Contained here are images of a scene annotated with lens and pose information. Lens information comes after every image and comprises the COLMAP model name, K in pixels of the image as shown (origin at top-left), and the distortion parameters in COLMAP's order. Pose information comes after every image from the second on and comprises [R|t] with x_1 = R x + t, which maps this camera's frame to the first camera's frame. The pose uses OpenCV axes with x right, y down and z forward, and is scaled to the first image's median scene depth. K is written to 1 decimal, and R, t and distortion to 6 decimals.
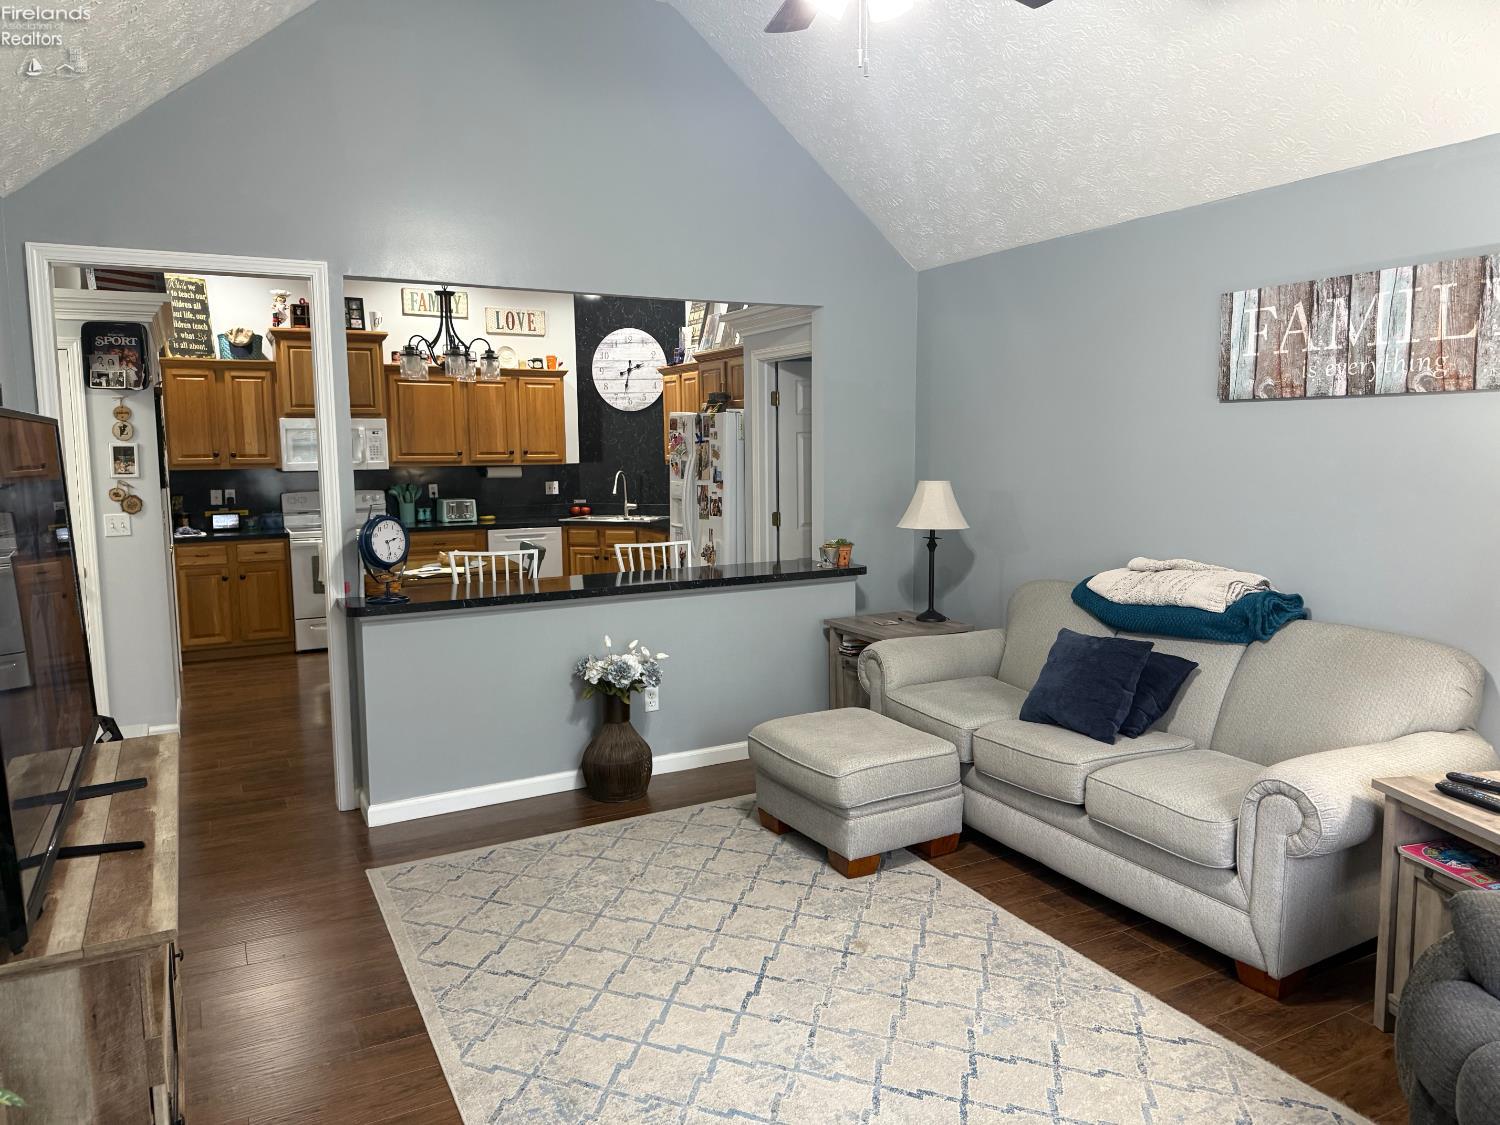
lens RADIAL K [[1067.6, 0, 829.3], [0, 1067.6, 587.4], [0, 0, 1]] dist [0.031485, -0.025044]
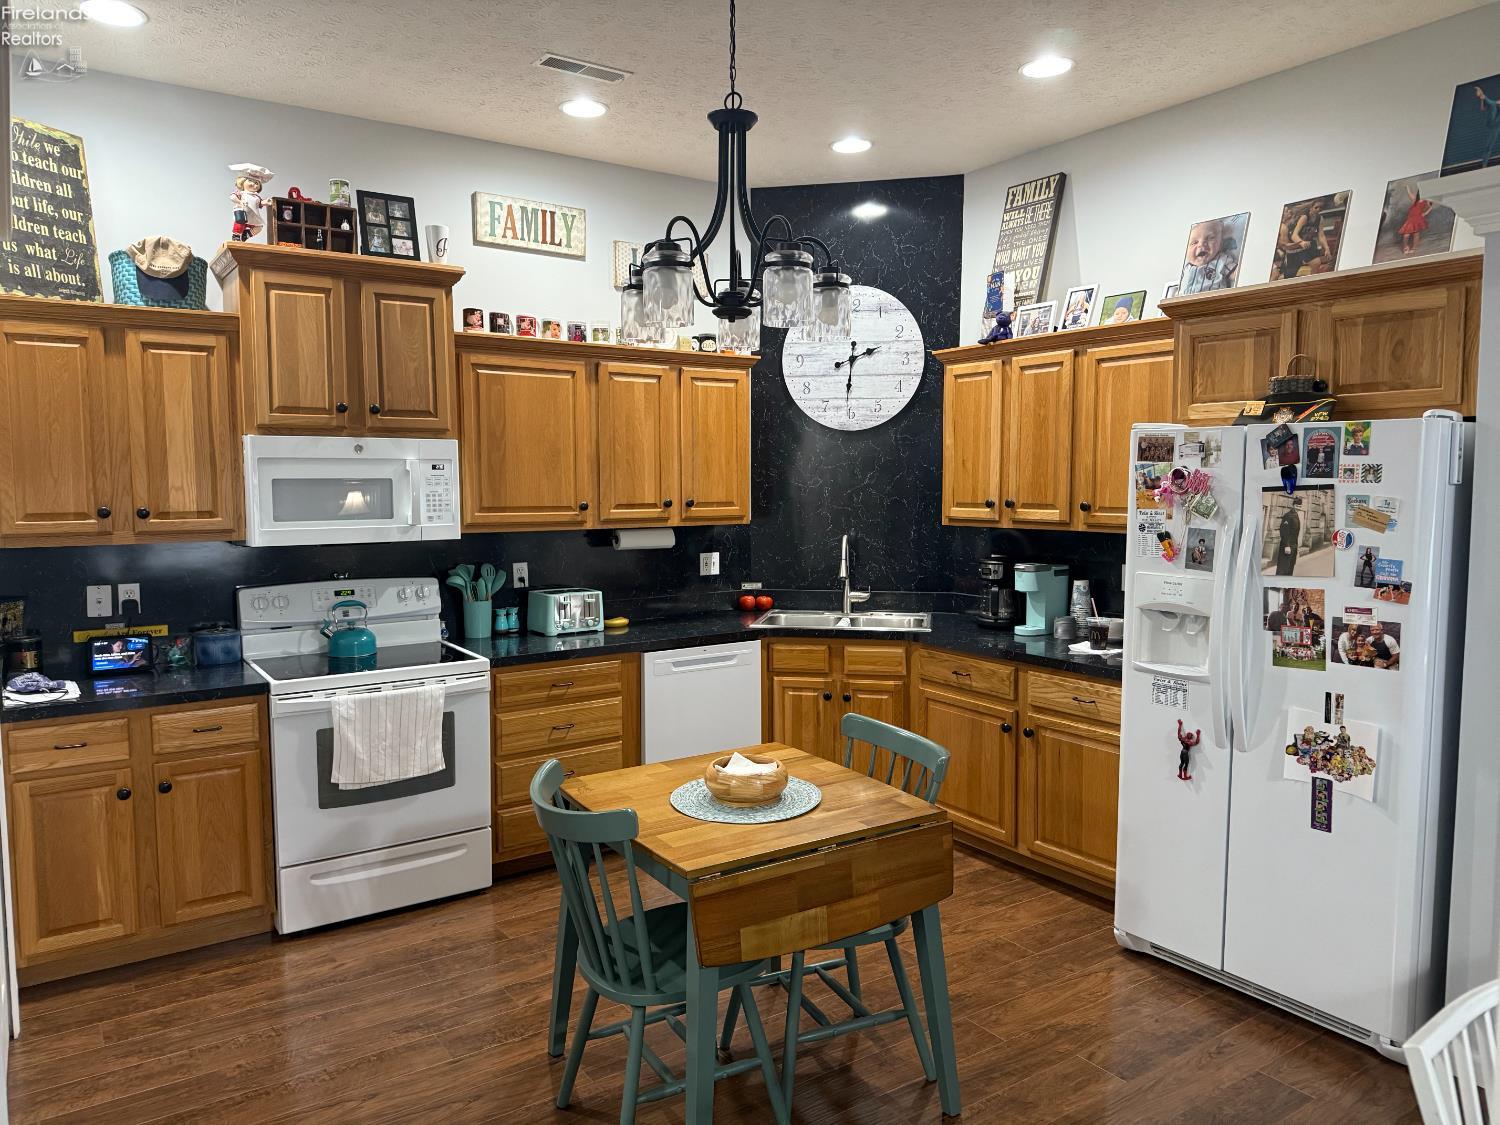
lens RADIAL K [[1067.6, 0, 808.4], [0, 1067.6, 591.3], [0, 0, 1]] dist [0.031485, -0.025044]
pose [[0.995919, -0.006228, 0.090038, -0.285915], [0.008962, 0.999510, -0.029986, -0.067355], [-0.089807, 0.030670, 0.995487, 0.473609]]
